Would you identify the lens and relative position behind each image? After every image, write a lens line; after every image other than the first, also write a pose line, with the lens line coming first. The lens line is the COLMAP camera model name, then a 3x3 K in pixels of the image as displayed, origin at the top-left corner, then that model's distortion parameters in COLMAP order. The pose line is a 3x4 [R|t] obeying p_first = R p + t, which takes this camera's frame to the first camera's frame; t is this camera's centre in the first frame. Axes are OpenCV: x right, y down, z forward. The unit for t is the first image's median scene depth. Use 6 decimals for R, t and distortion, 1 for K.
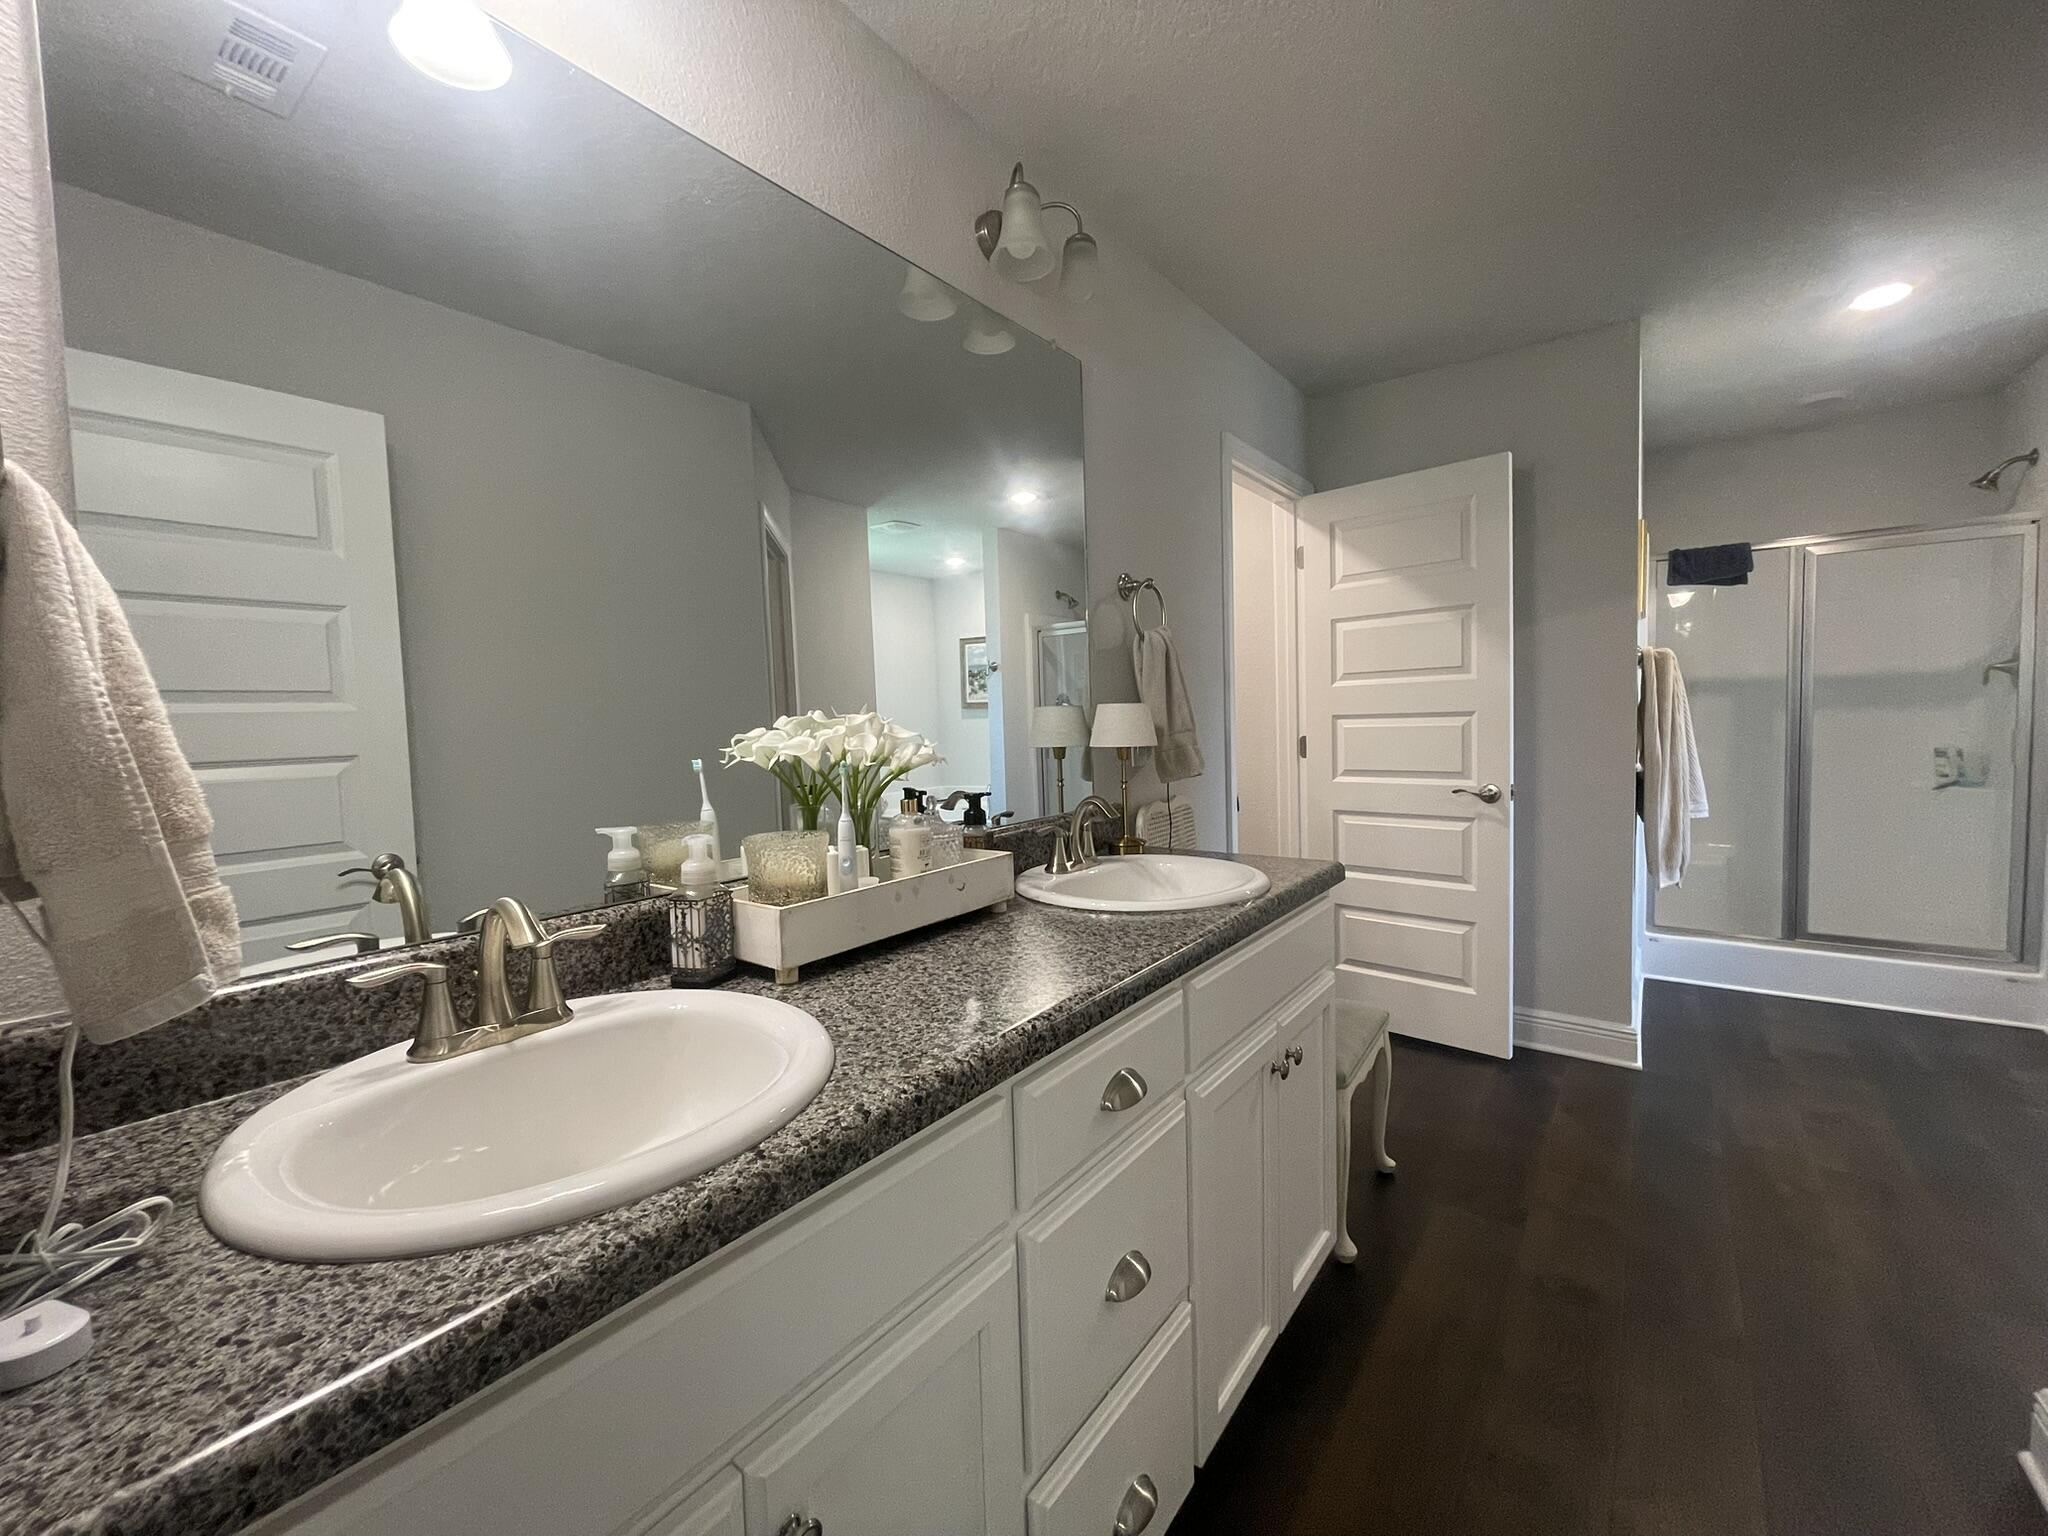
lens RADIAL K [[821.7, 0, 1023.1], [0, 821.7, 756.6], [0, 0, 1]] dist [-0.000593, -0.000313]
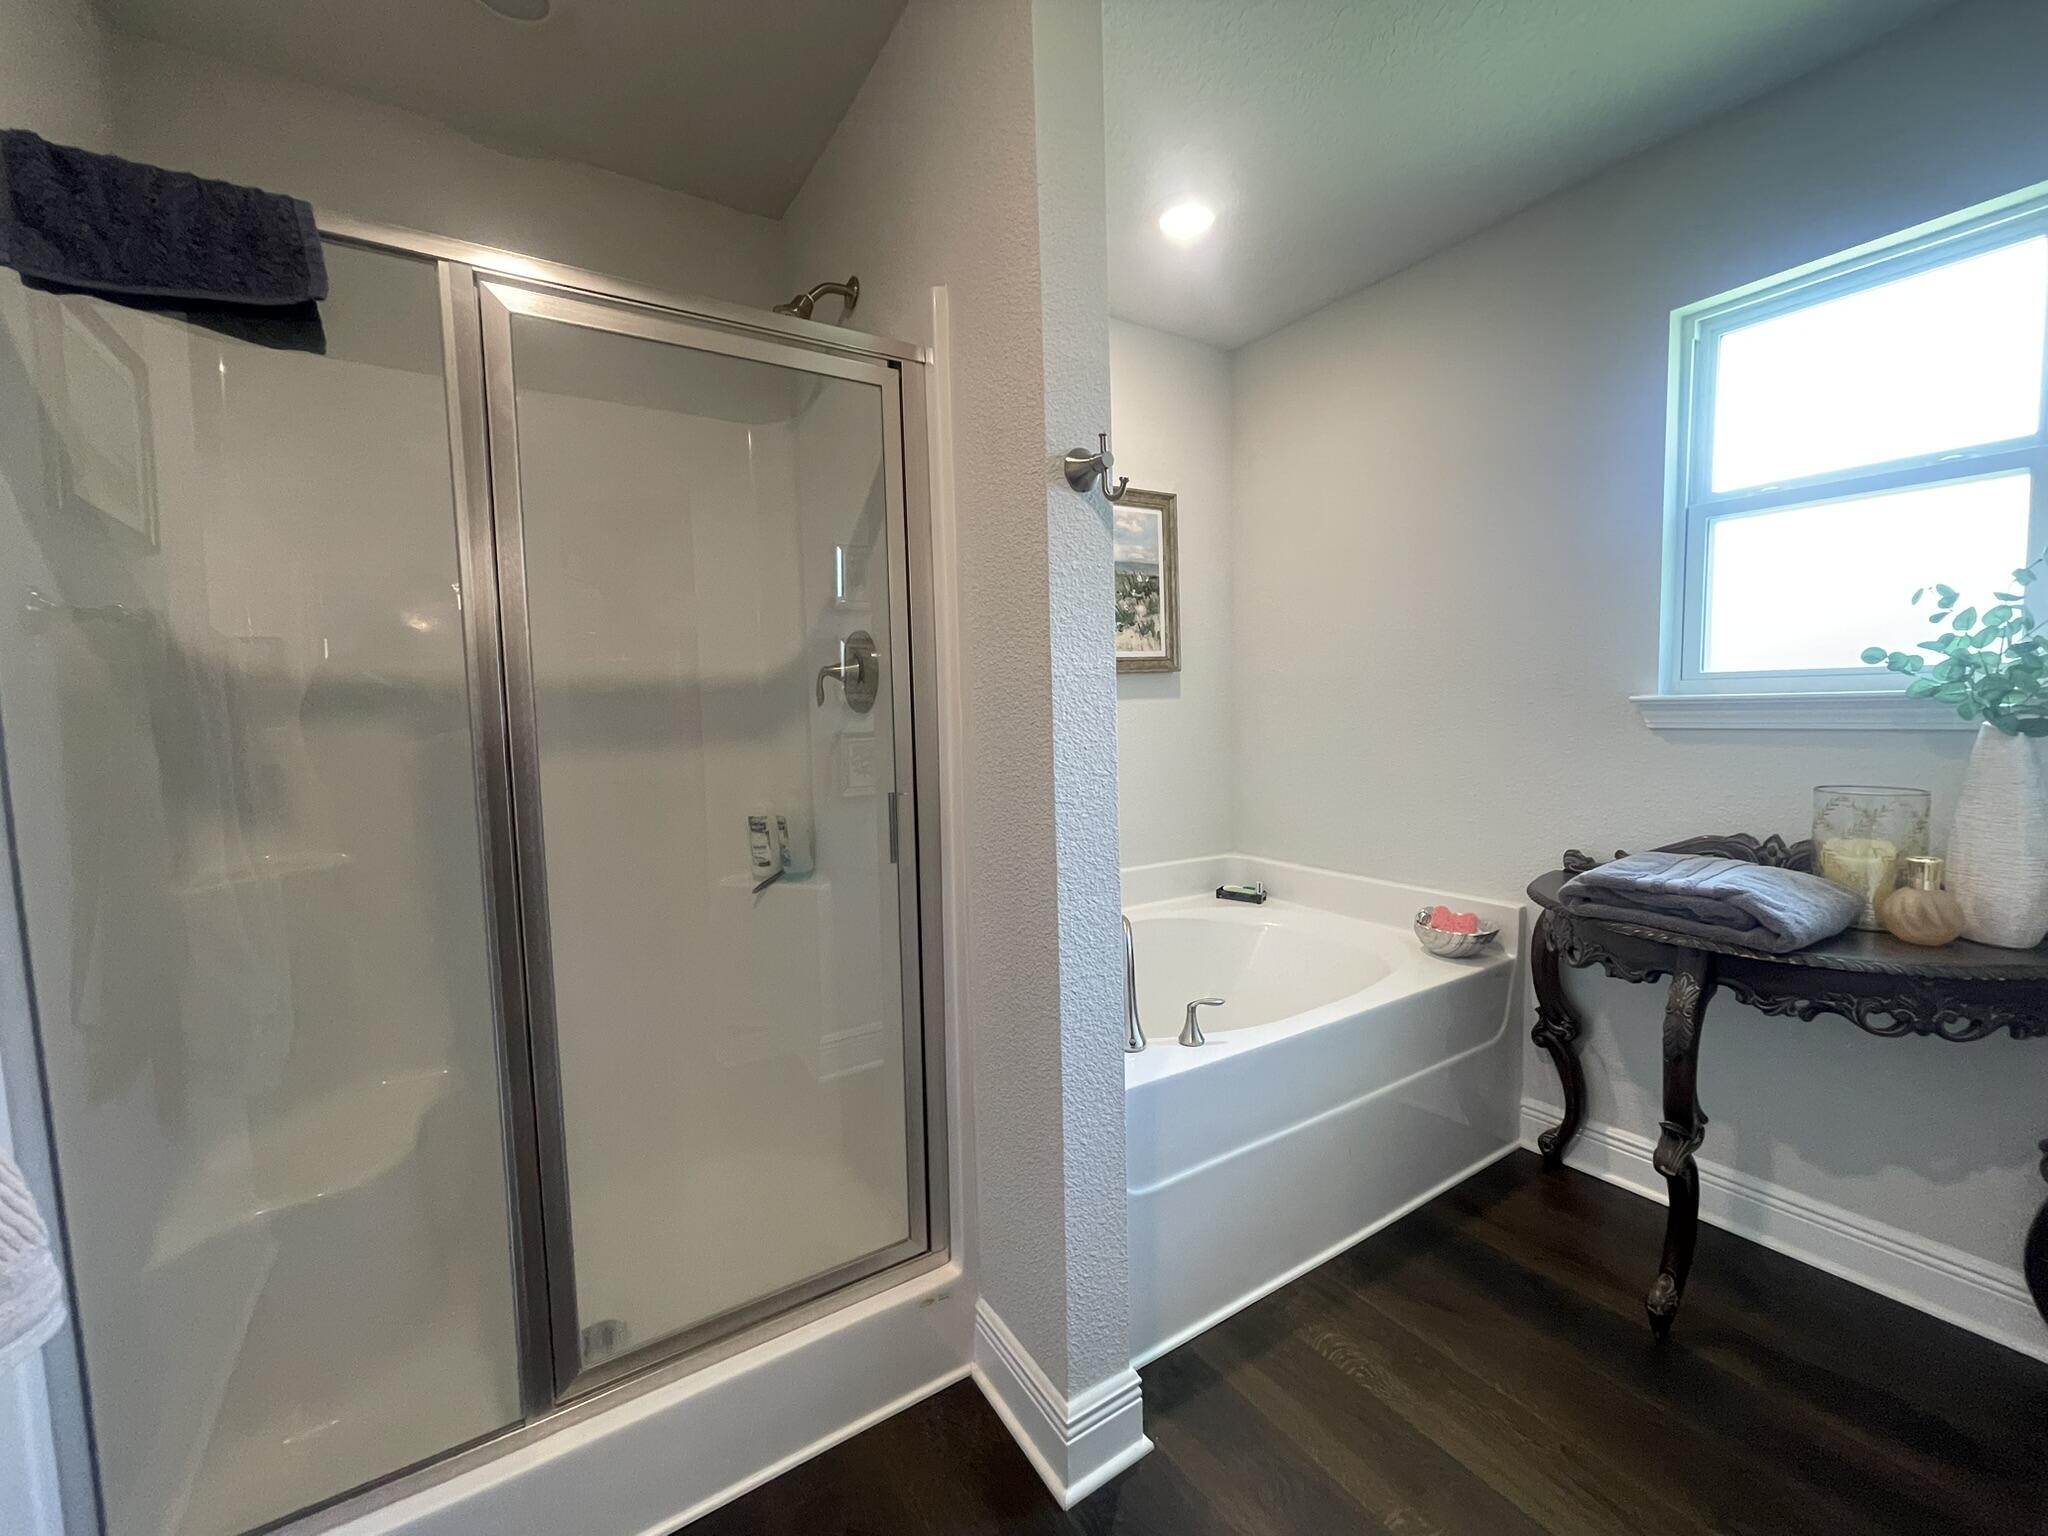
lens RADIAL K [[821.7, 0, 1024.3], [0, 821.7, 768.6], [0, 0, 1]] dist [-0.000593, -0.000313]
pose [[0.333192, -0.048419, 0.941615, 0.662017], [0.063572, 0.997562, 0.028801, -0.049650], [-0.940713, 0.050264, 0.335458, 0.649741]]
